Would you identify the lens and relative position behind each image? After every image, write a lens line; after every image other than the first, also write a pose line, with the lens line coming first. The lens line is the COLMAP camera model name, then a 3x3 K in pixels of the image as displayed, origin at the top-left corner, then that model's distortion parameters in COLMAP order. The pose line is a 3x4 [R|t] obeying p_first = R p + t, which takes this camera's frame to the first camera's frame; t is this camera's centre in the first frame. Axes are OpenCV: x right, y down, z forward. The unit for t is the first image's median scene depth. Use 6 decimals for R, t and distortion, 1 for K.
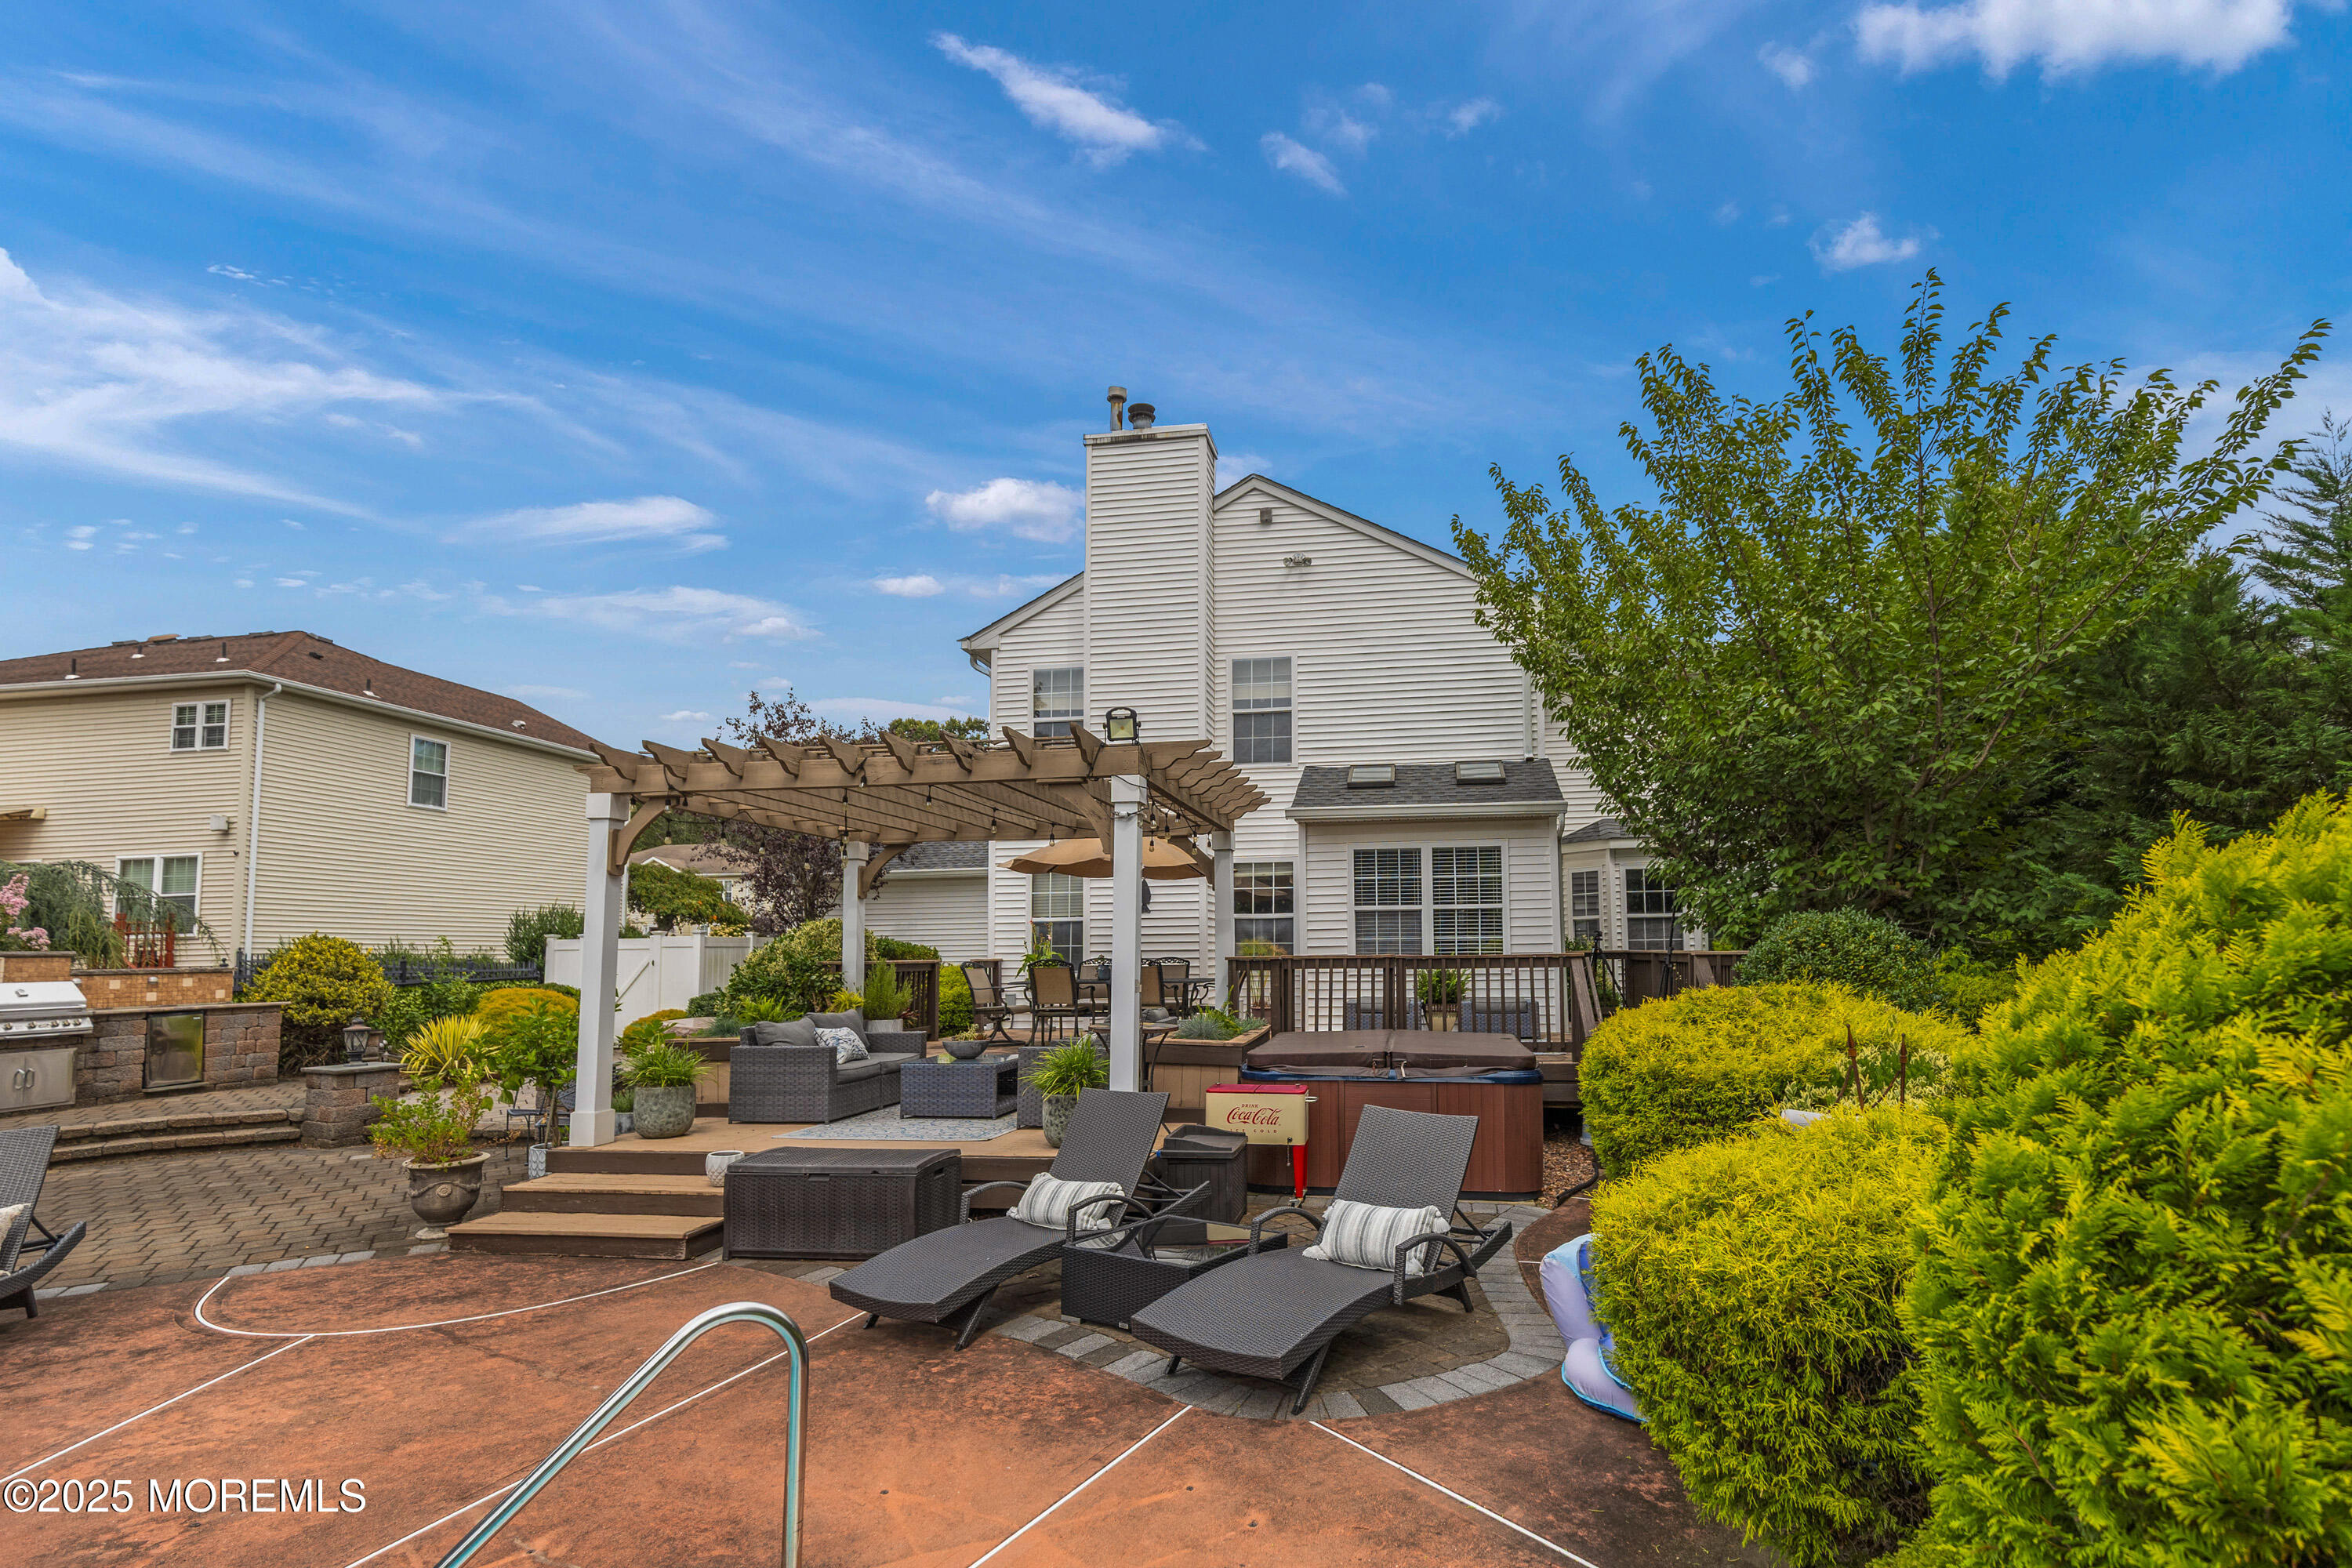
lens RADIAL K [[1144.6, 0, 1346.9], [0, 1144.6, 842.5], [0, 0, 1]] dist [0.005564, 0.000890]
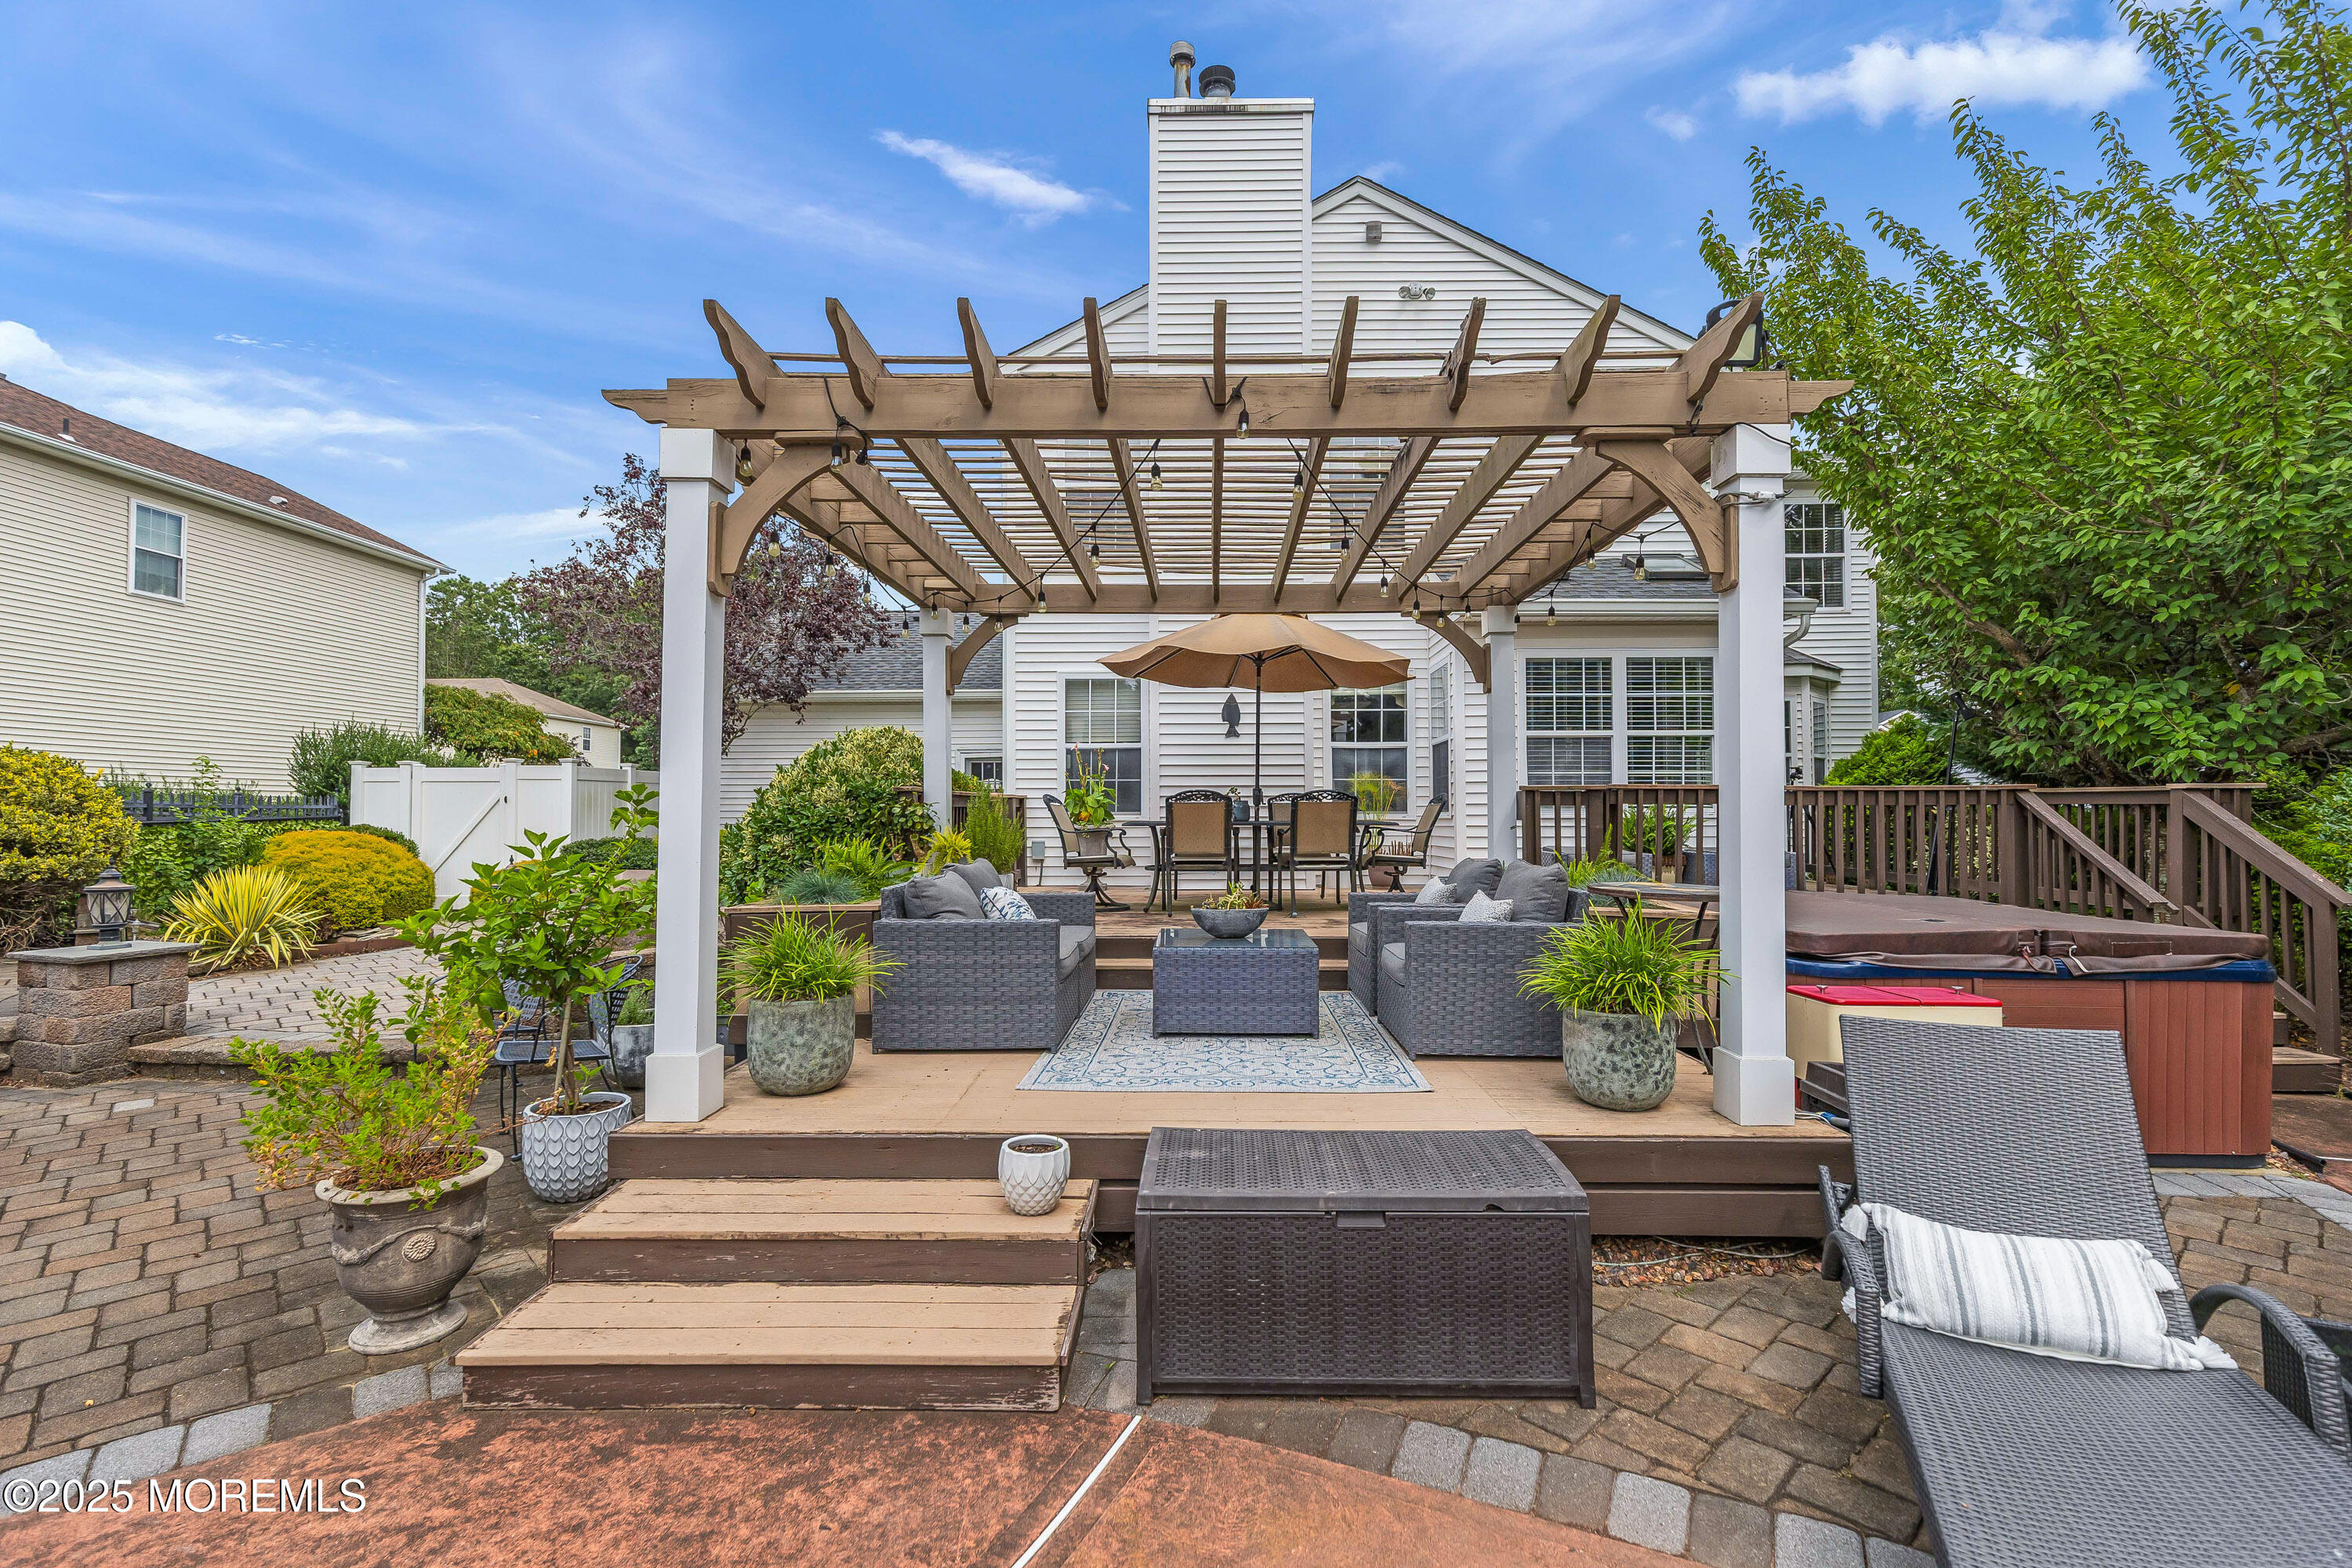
lens RADIAL K [[1083.0, 0, 1251.1], [0, 1083.0, 769.0], [0, 0, 1]] dist [0.003238, 0.000558]
pose [[0.991033, 0.013343, 0.132951, -0.265333], [-0.021089, 0.998150, 0.057025, 0.041889], [-0.131945, -0.059317, 0.989481, 0.277444]]
